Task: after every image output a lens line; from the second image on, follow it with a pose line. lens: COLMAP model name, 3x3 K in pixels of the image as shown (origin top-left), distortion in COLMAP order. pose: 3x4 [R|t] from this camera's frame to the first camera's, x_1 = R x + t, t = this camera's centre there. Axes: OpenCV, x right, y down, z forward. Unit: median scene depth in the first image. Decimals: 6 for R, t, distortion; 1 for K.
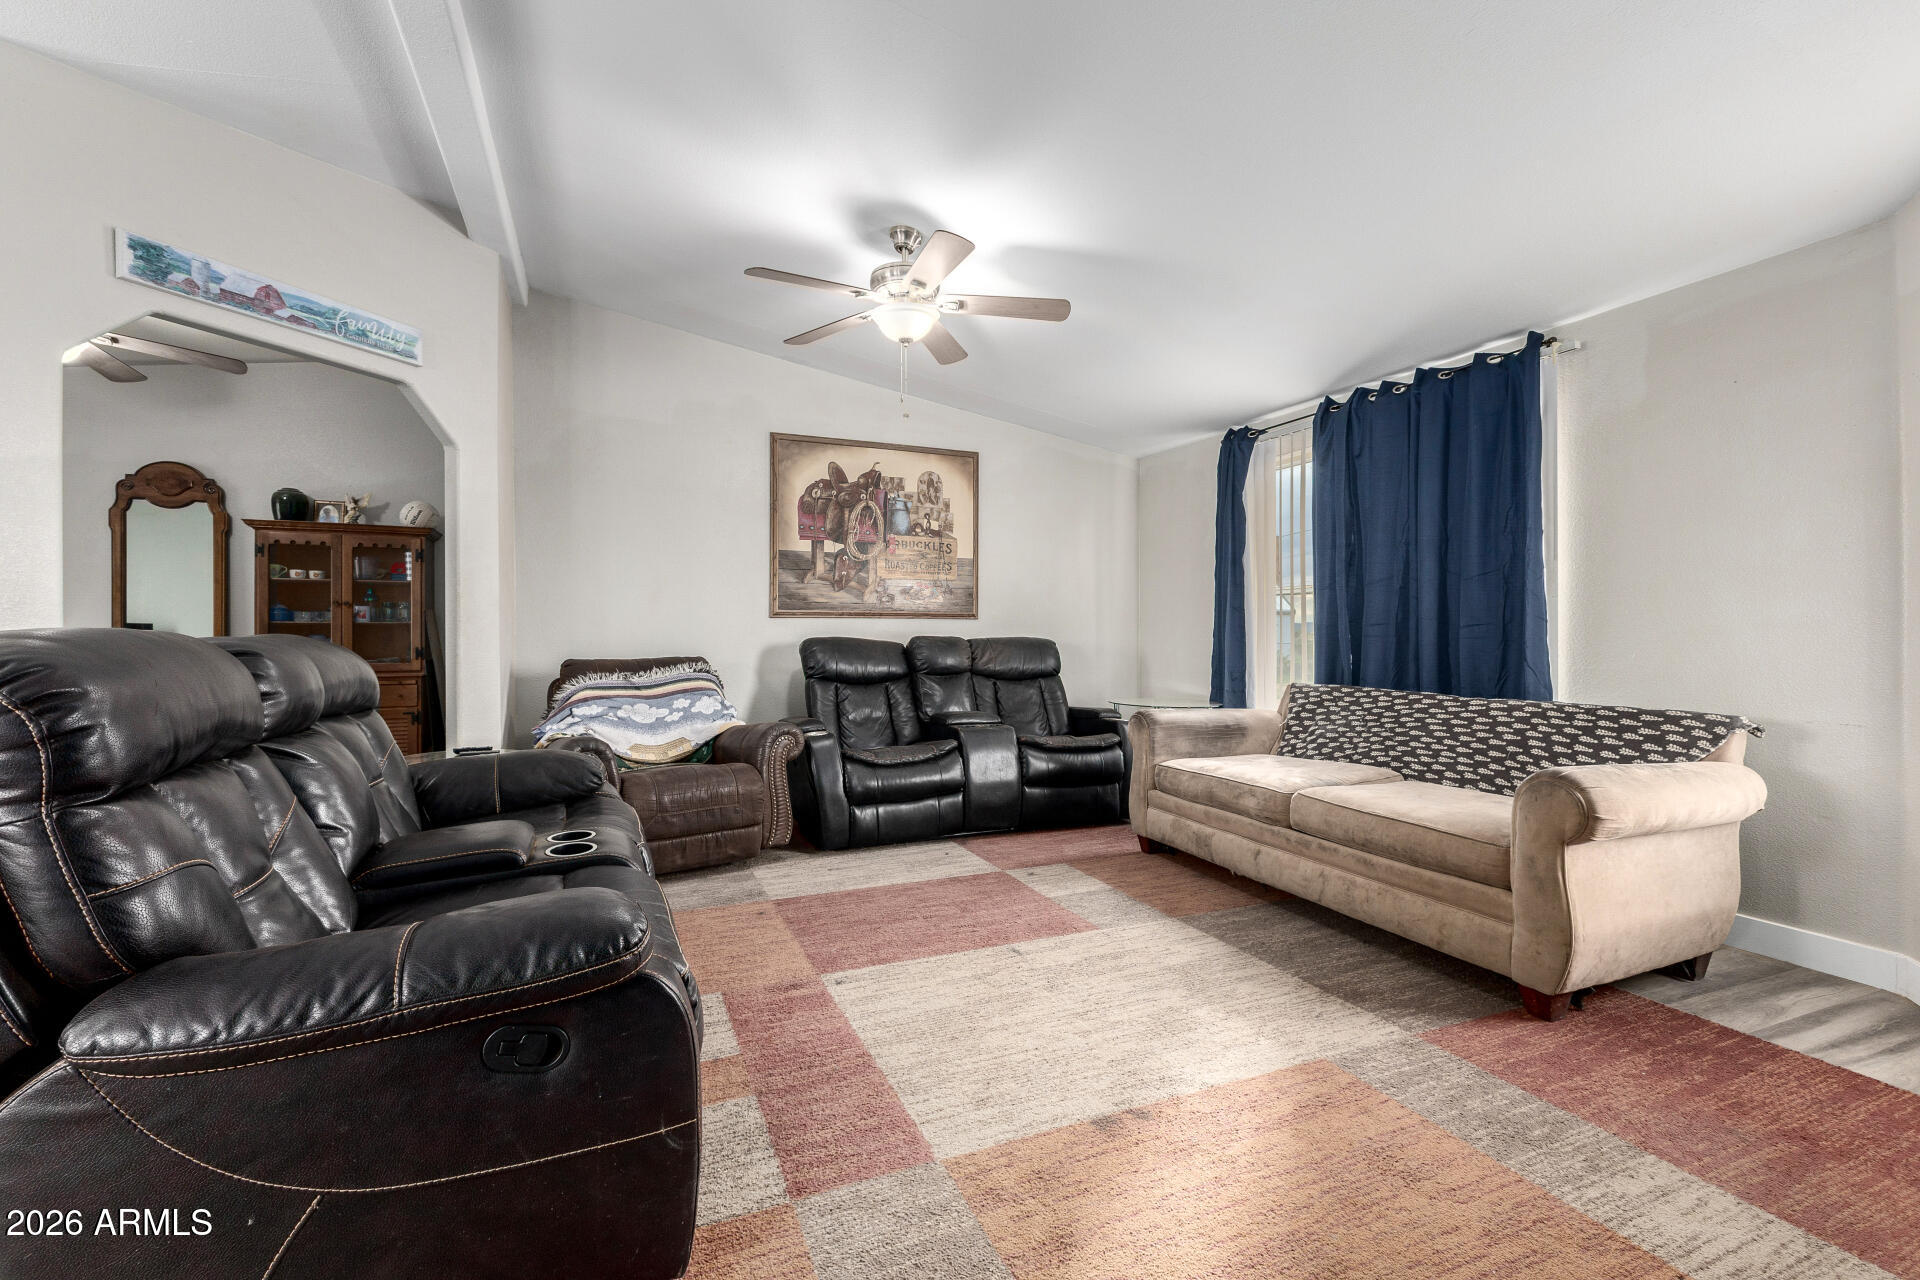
lens RADIAL K [[835.6, 0, 969.5], [0, 835.6, 638.3], [0, 0, 1]] dist [0.016072, -0.005319]
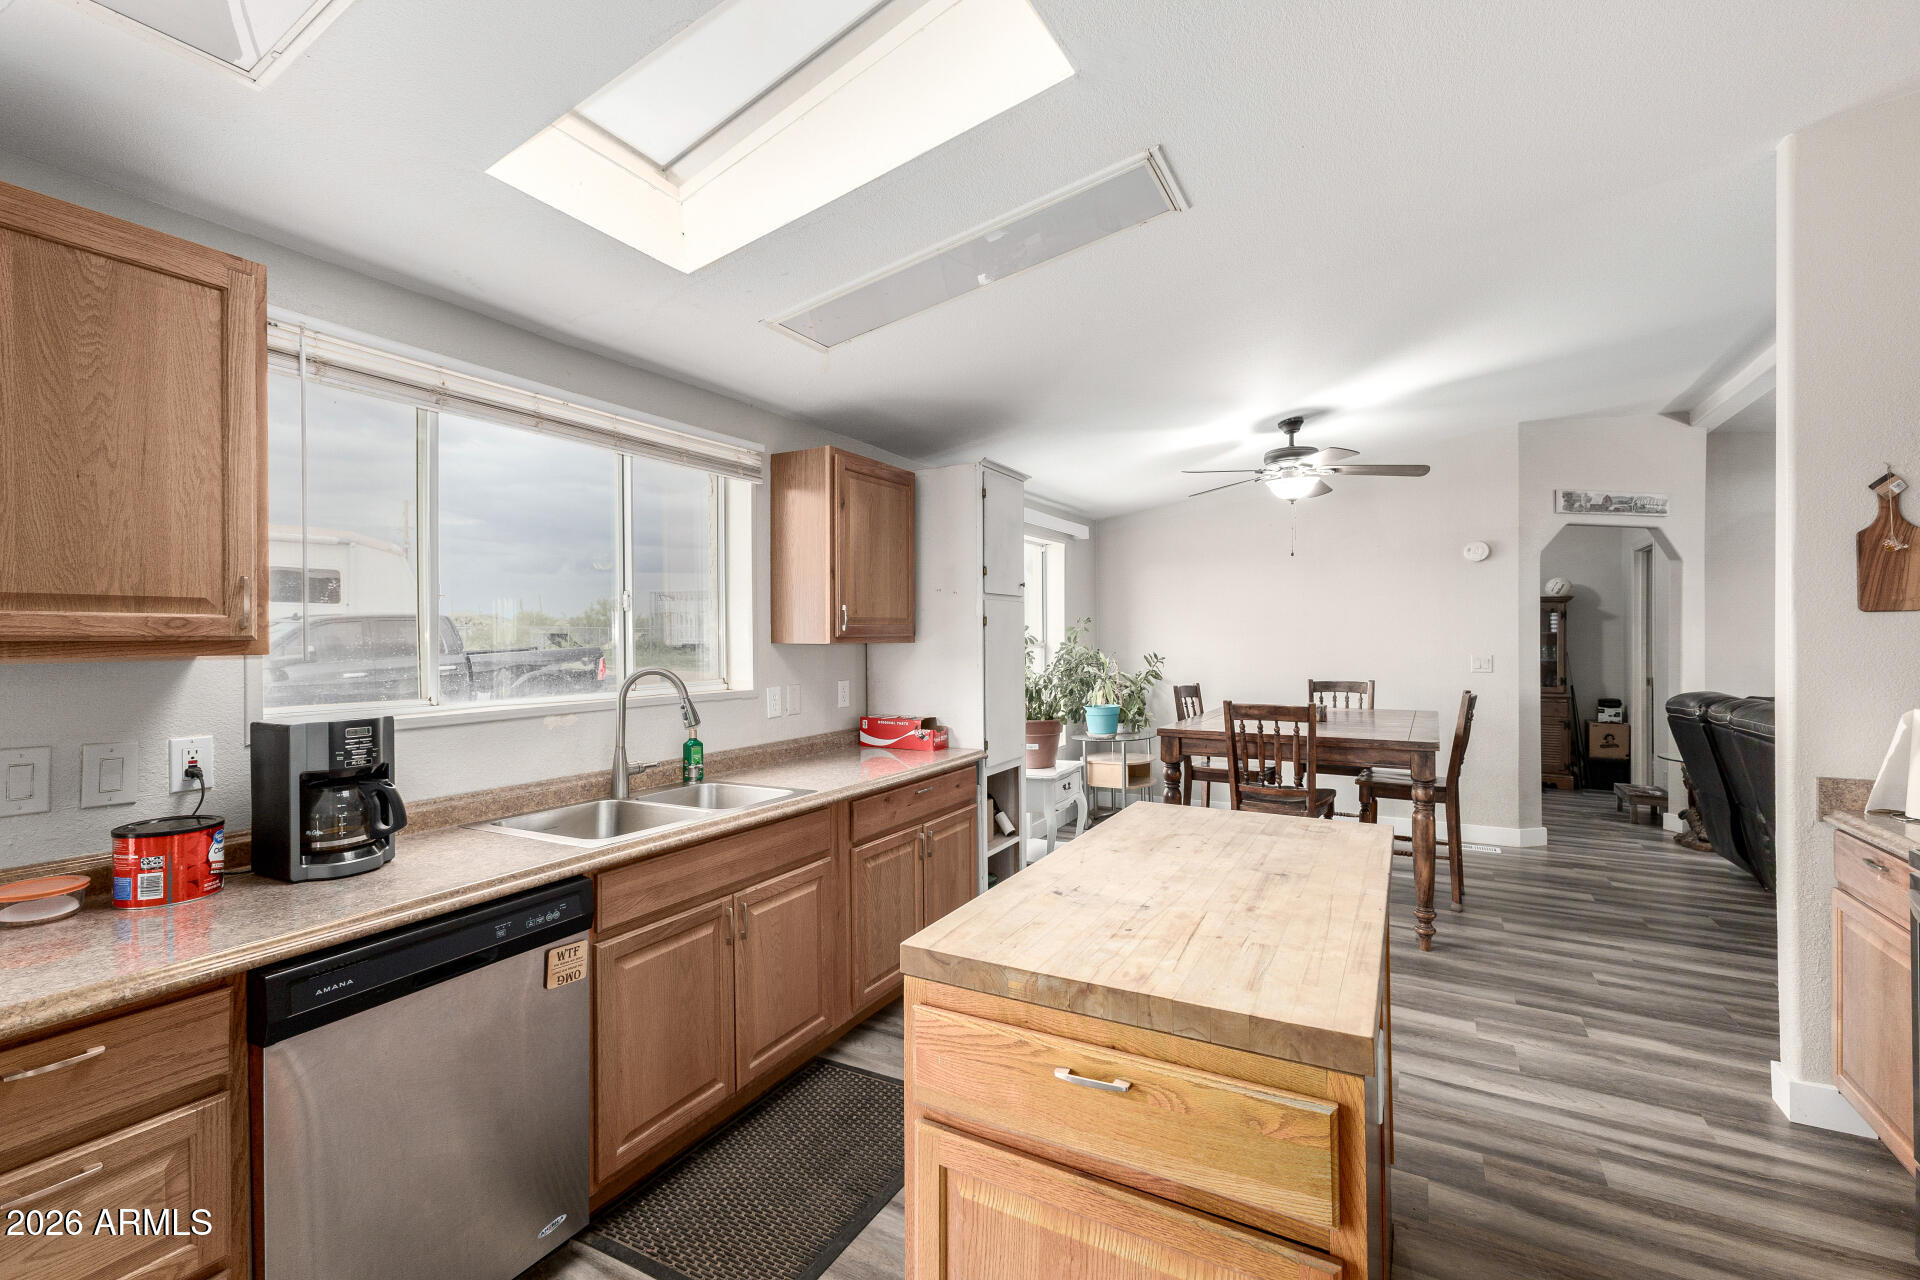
lens RADIAL K [[835.6, 0, 961.5], [0, 835.6, 642.2], [0, 0, 1]] dist [0.016072, -0.005319]
pose [[0.605527, 0.005385, -0.795807, -0.169387], [-0.001495, 0.999983, 0.005629, -0.081768], [0.795824, -0.002219, 0.605524, -1.074656]]
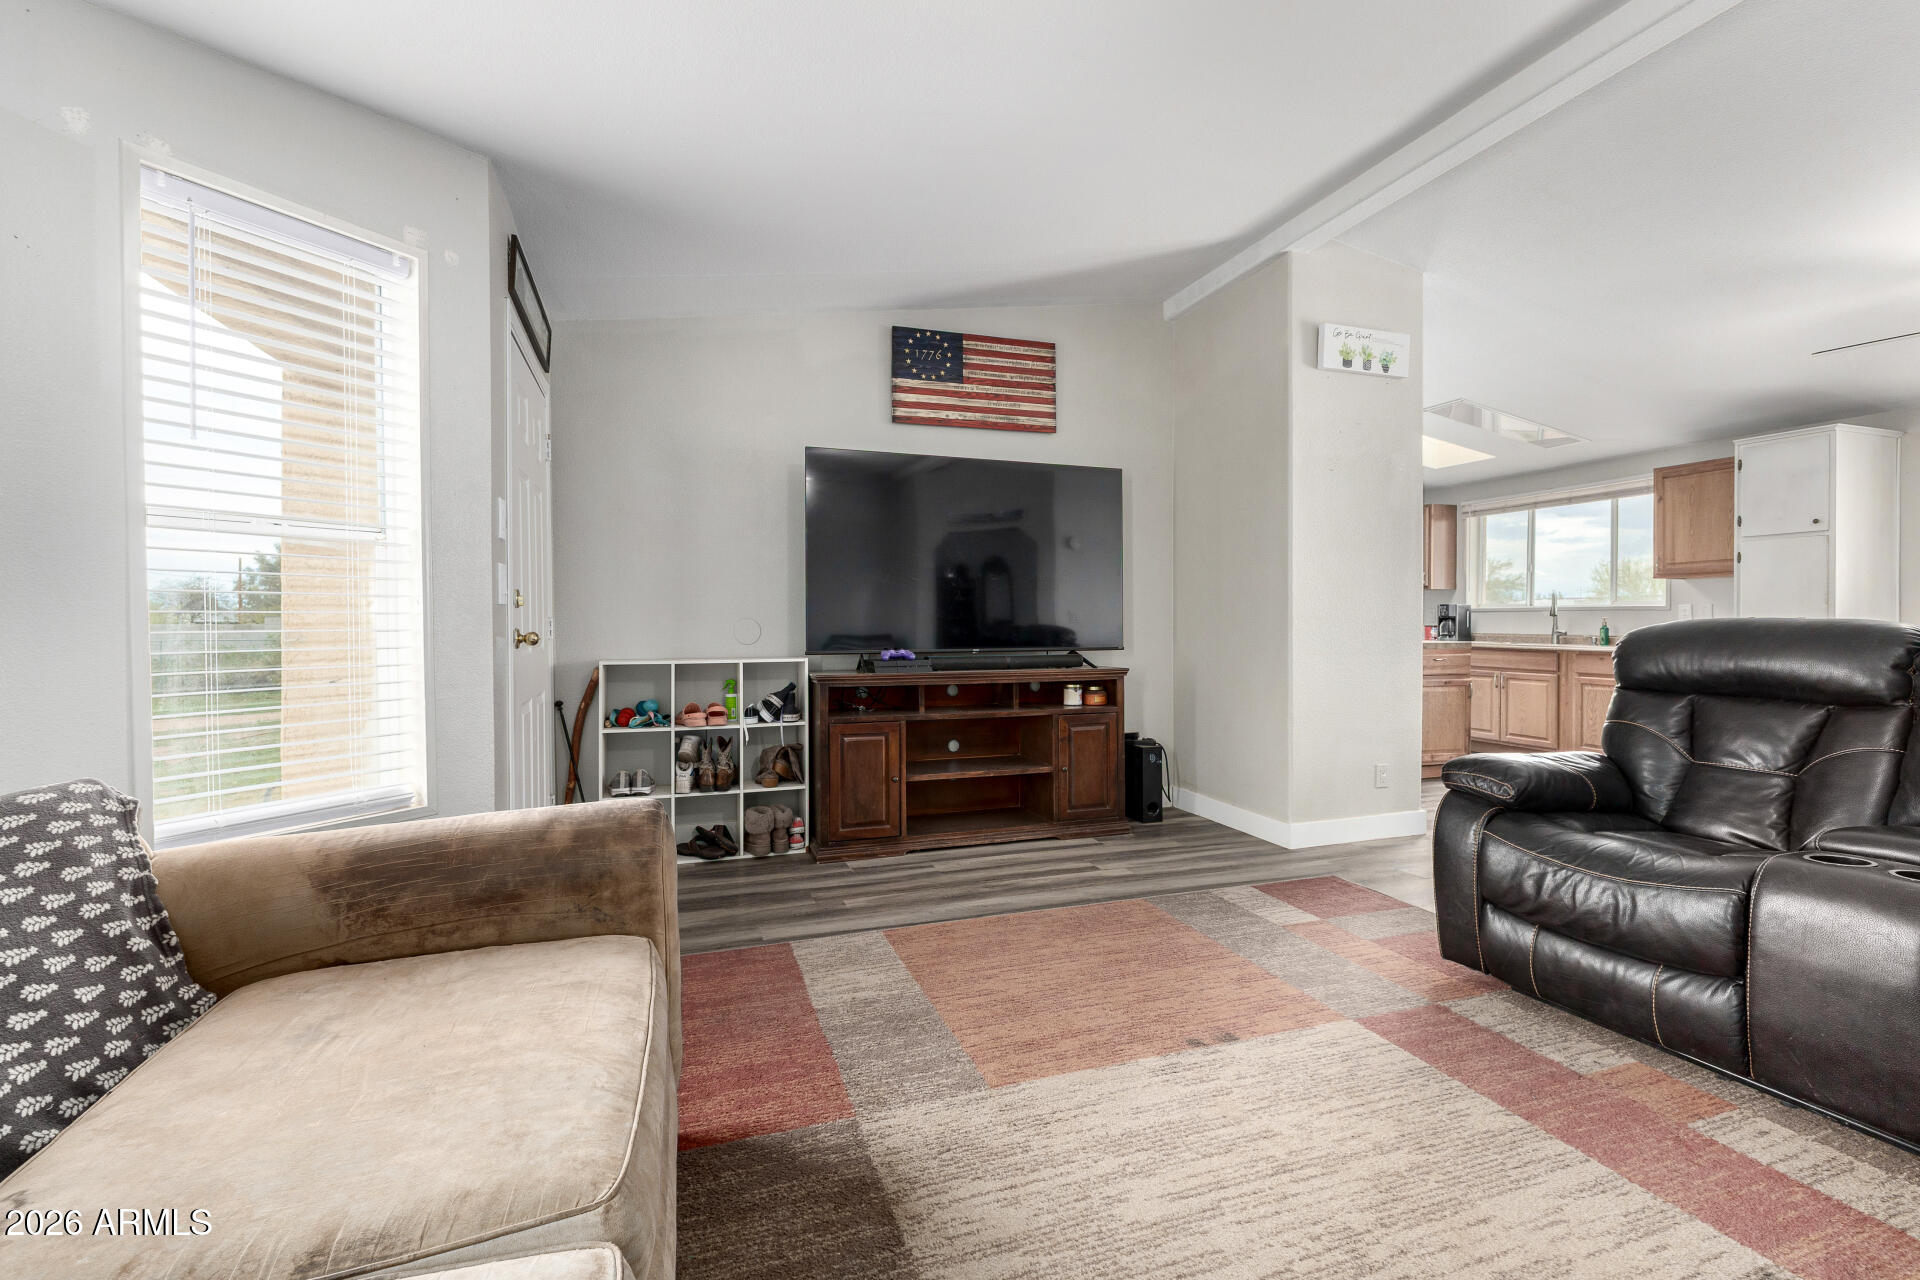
lens RADIAL K [[835.6, 0, 959.8], [0, 835.6, 633.1], [0, 0, 1]] dist [0.016072, -0.005319]
pose [[-0.996789, 0.004260, 0.079966, 0.221504], [0.005757, 0.999812, 0.018499, -0.008174], [-0.079872, 0.018900, -0.996626, 1.108561]]
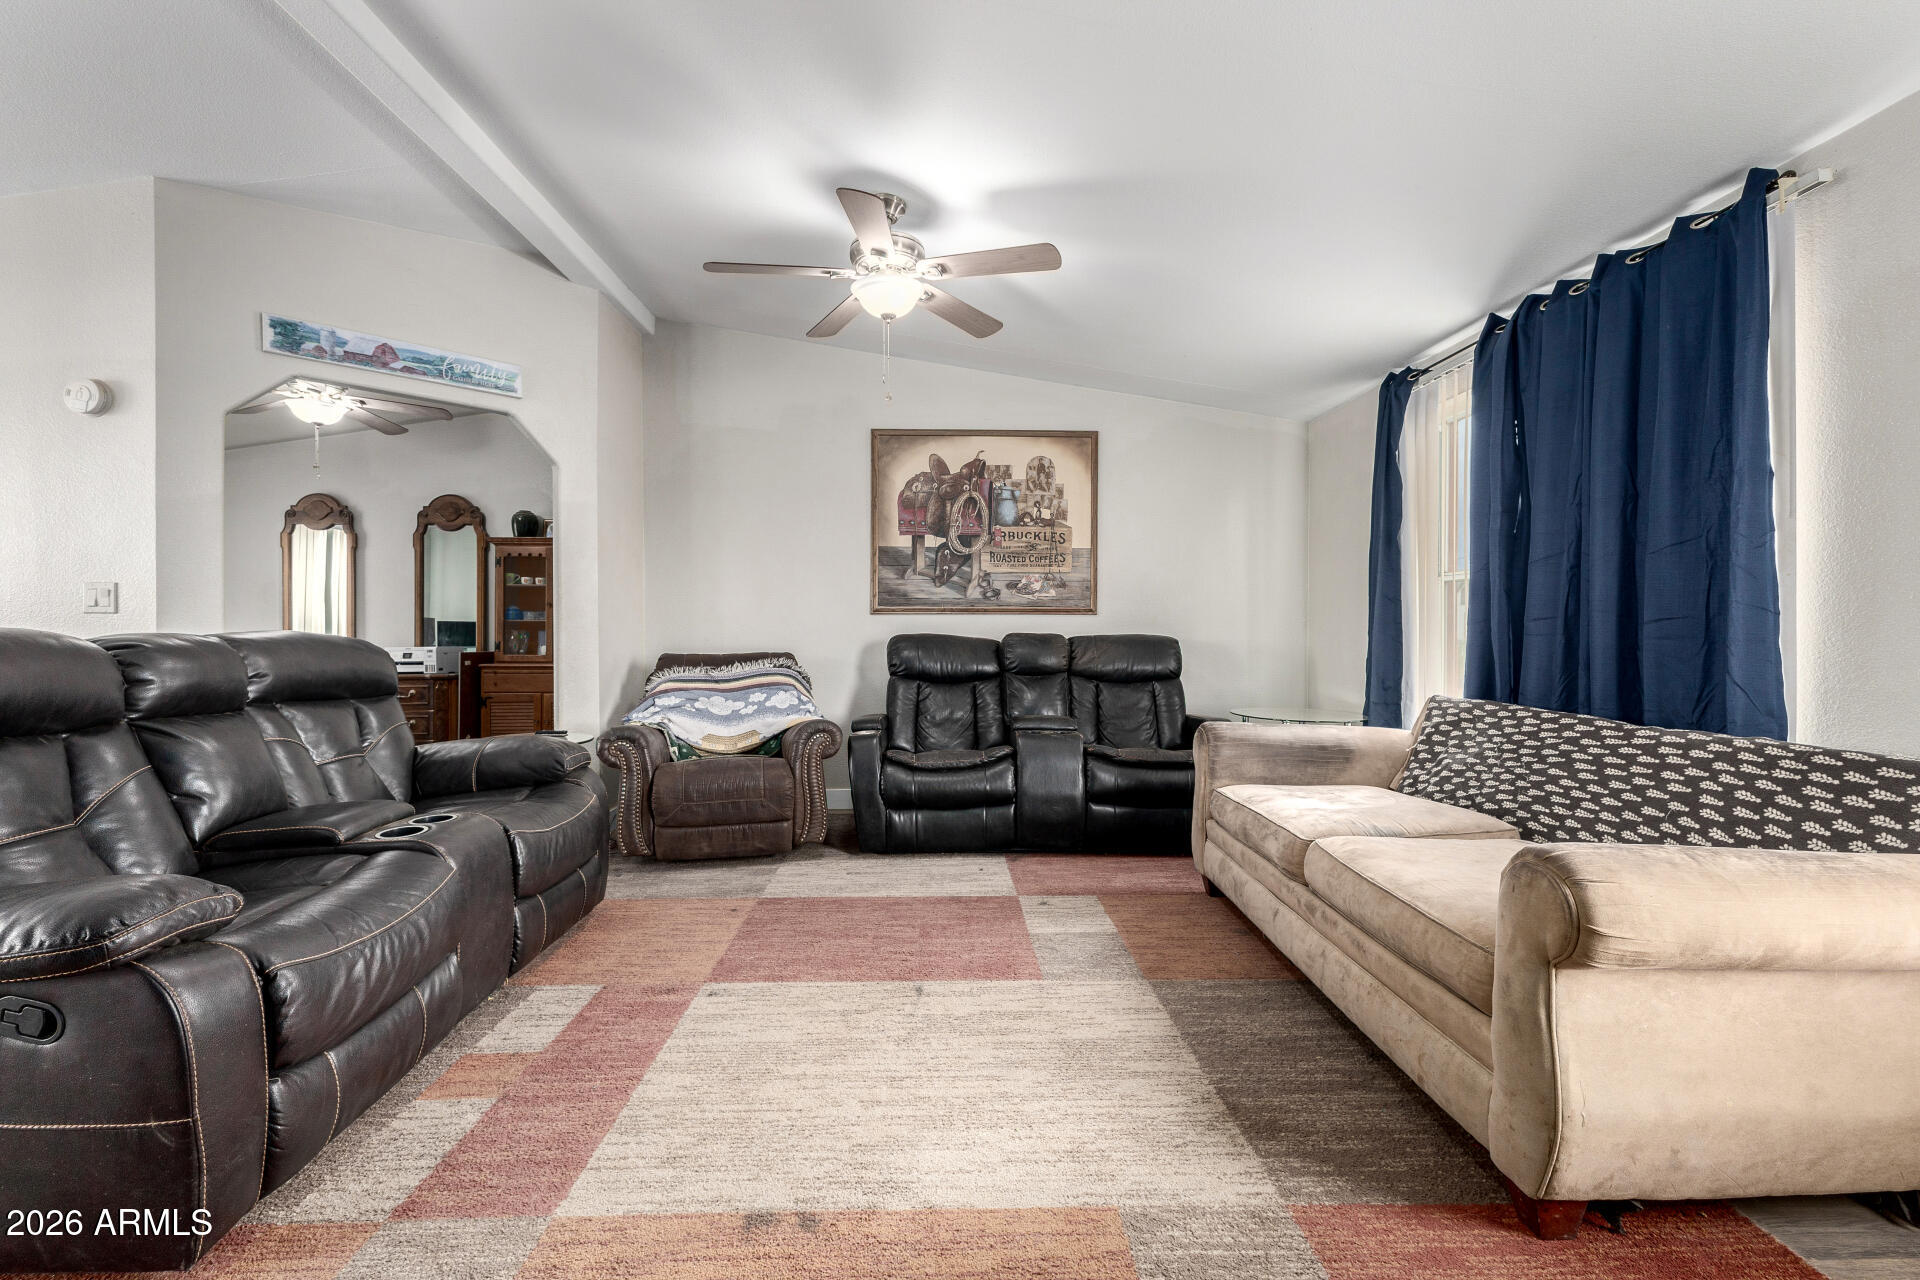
lens RADIAL K [[835.6, 0, 965.1], [0, 835.6, 638.5], [0, 0, 1]] dist [0.016072, -0.005319]
pose [[0.927397, 0.004961, -0.374045, 0.332950], [-0.003215, 0.999981, 0.005291, -0.002015], [0.374064, -0.003705, 0.927396, 0.154969]]
